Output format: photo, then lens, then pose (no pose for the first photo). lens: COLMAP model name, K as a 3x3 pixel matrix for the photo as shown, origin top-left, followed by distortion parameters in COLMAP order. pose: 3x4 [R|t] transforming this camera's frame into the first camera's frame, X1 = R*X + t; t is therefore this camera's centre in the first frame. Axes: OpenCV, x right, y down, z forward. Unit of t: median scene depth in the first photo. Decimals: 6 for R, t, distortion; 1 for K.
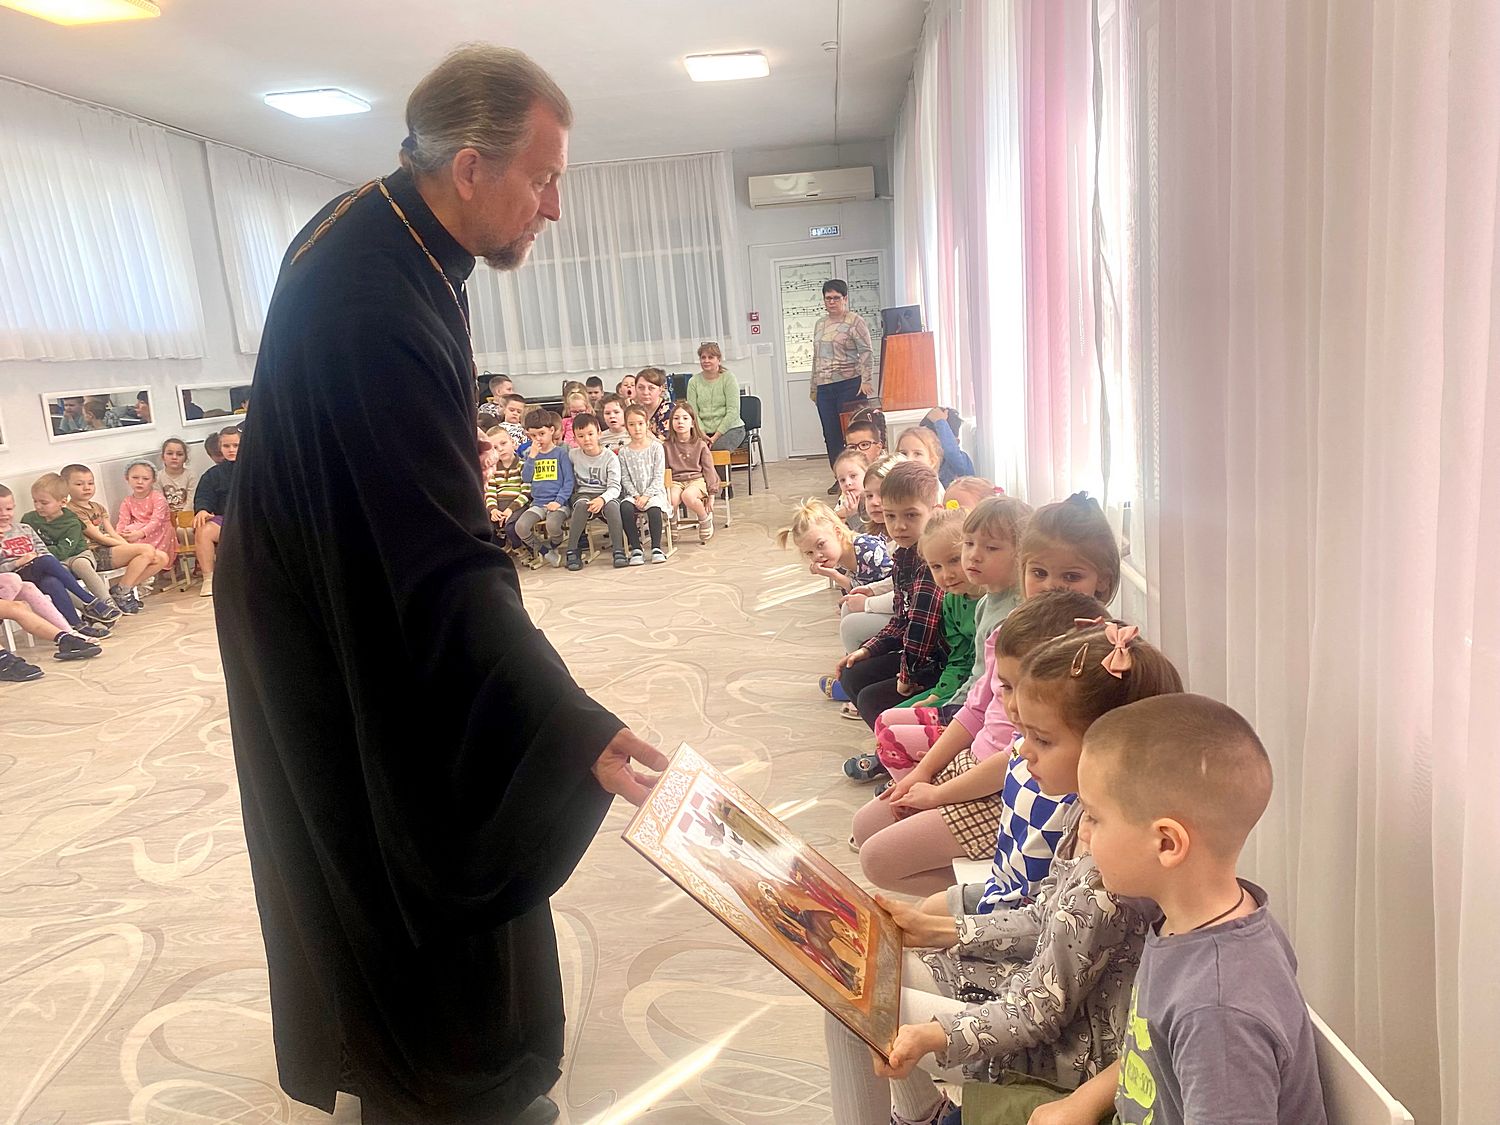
lens RADIAL K [[1138.9, 0, 748.9], [0, 1138.9, 566.3], [0, 0, 1]] dist [0.065688, -0.040182]
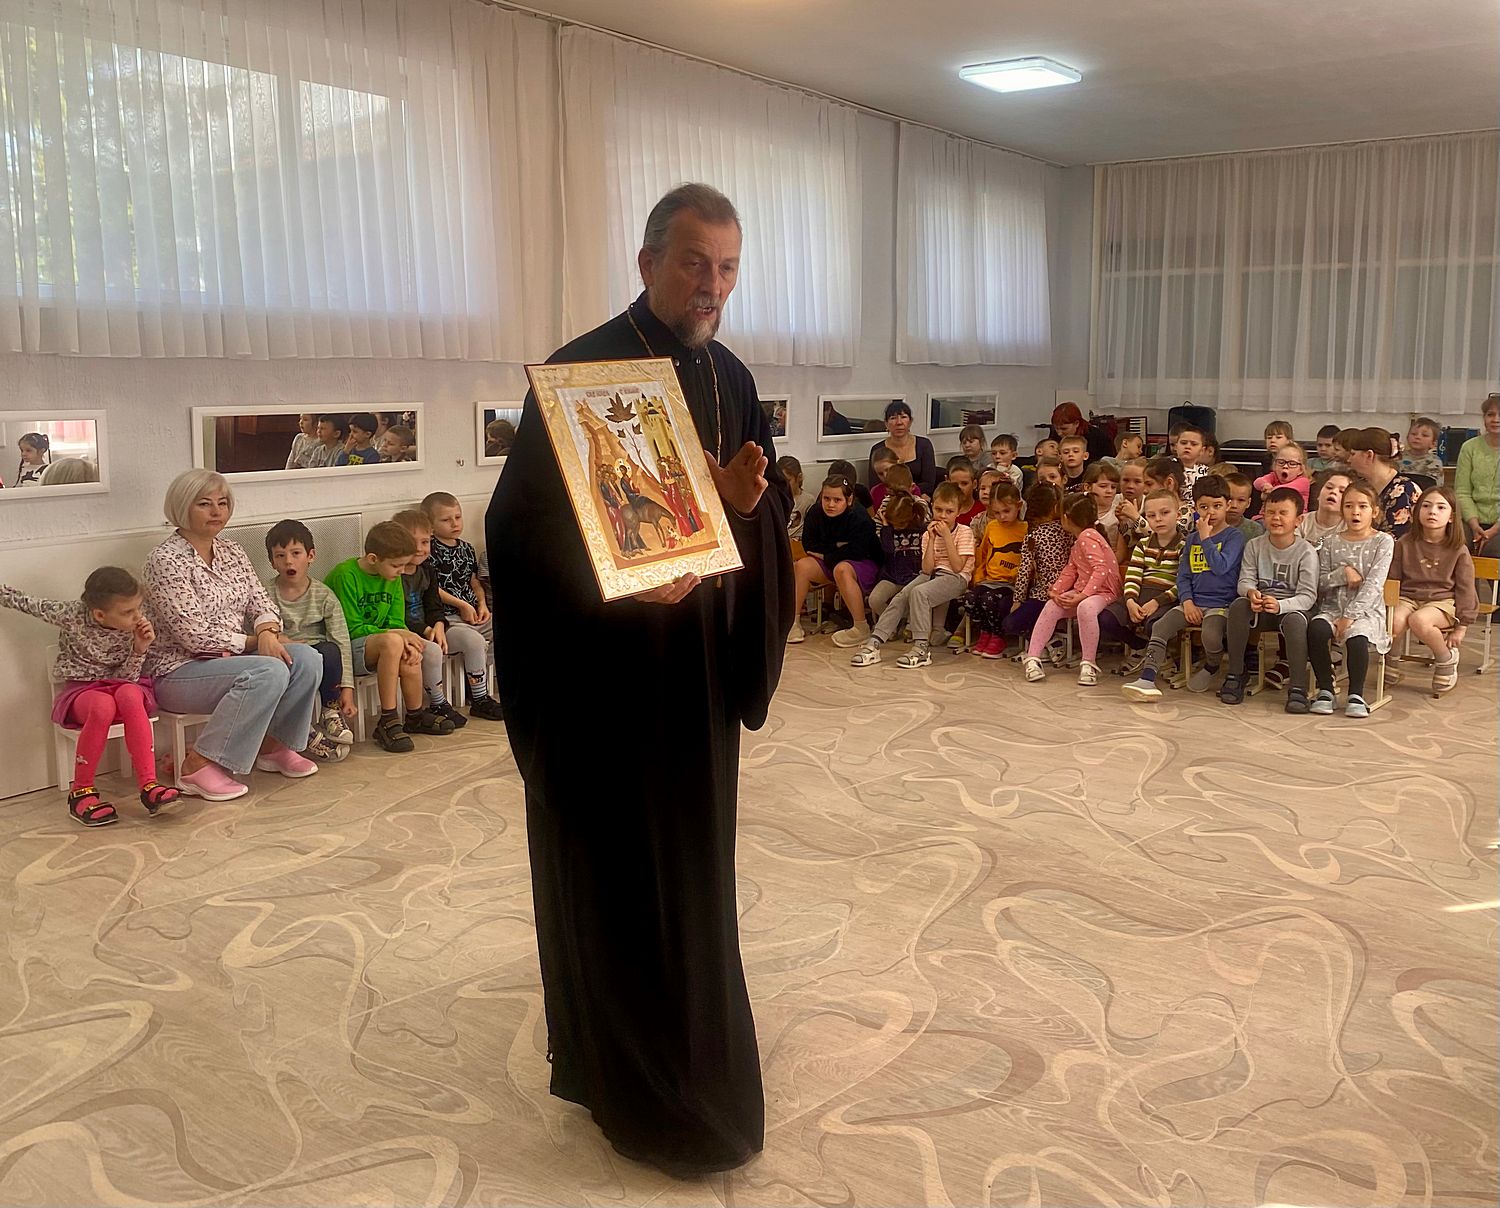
lens RADIAL K [[1333.8, 0, 793.2], [0, 1333.8, 566.3], [0, 0, 1]] dist [0.019334, -0.063970]
pose [[0.855579, 0.152235, -0.494781, 0.014460], [-0.165366, 0.986078, 0.017445, -0.049102], [0.490549, 0.066894, 0.868842, 0.130726]]
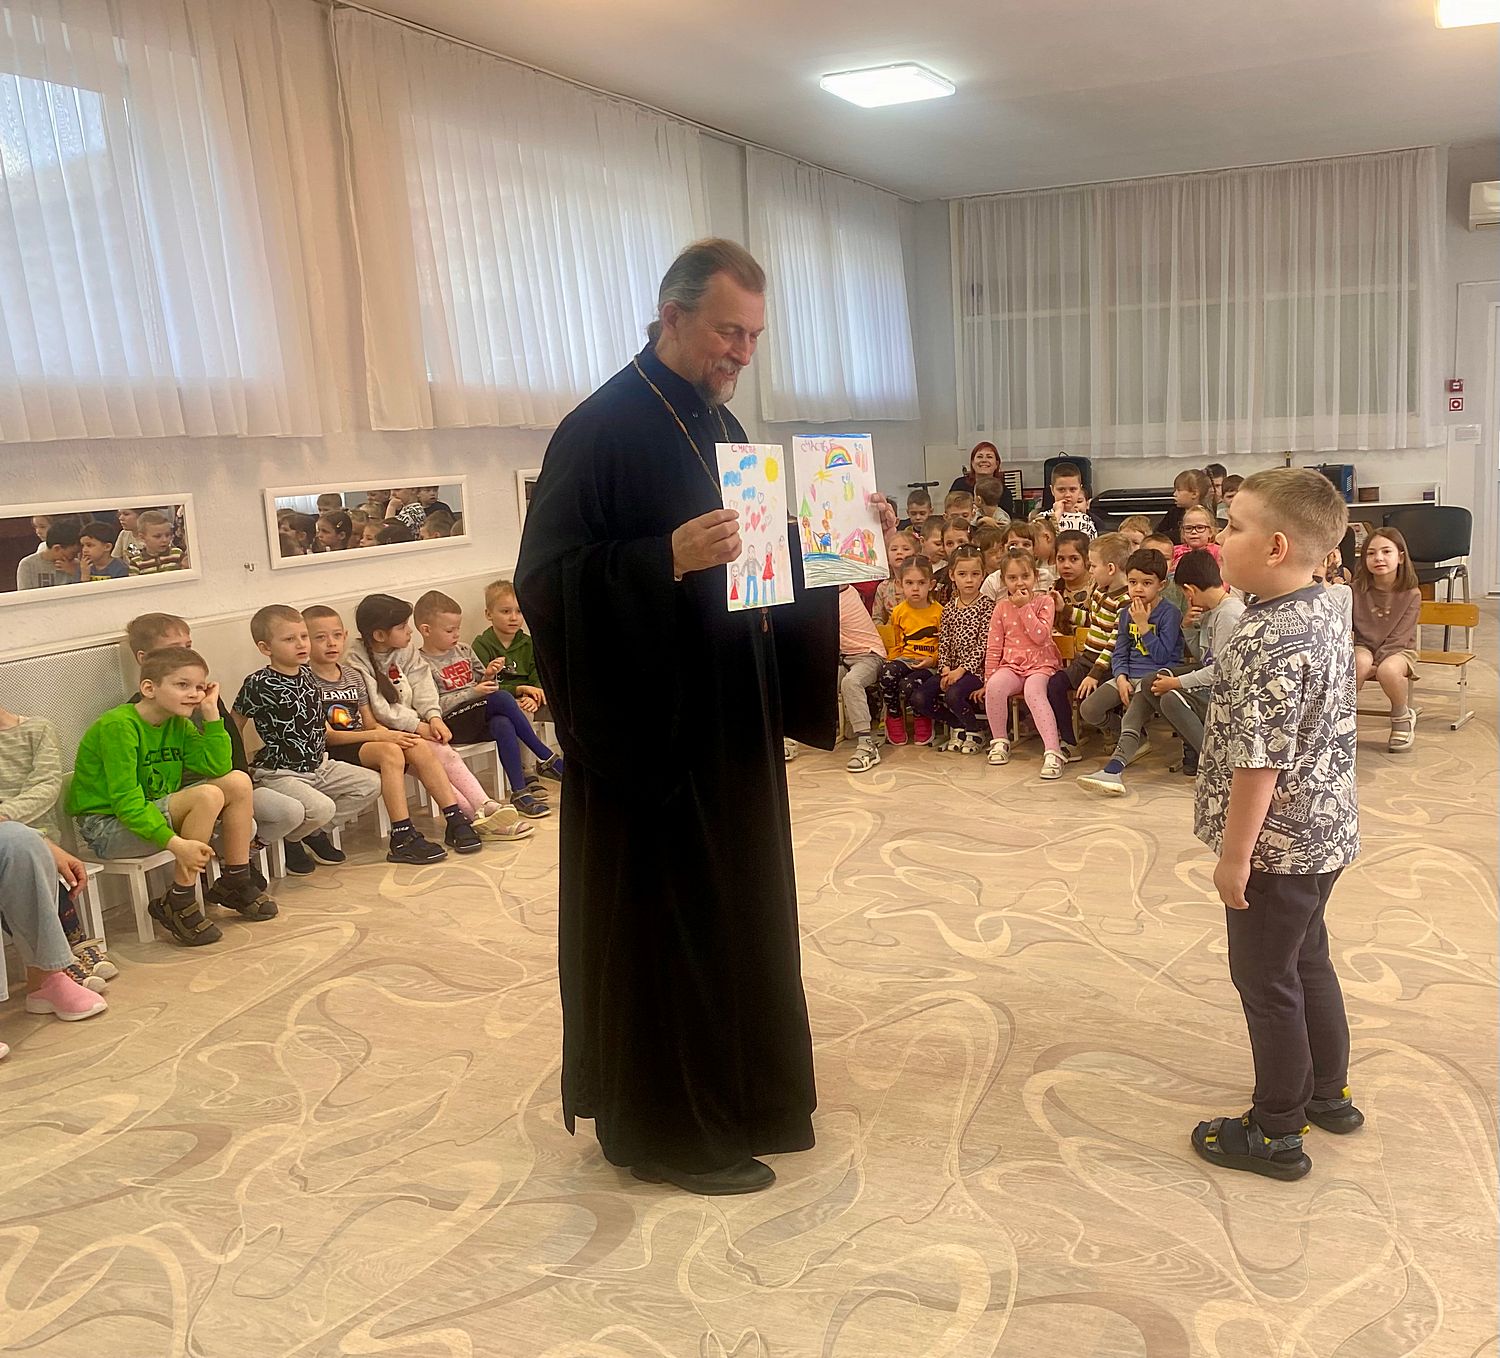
lens RADIAL K [[1340.1, 0, 907.5], [0, 1340.1, 689.6], [0, 0, 1]] dist [0.017624, -0.027688]
pose [[0.949824, 0.098880, -0.296744, -0.080345], [-0.093292, 0.995093, 0.032972, -0.056002], [0.298548, -0.003634, 0.954388, 0.217690]]
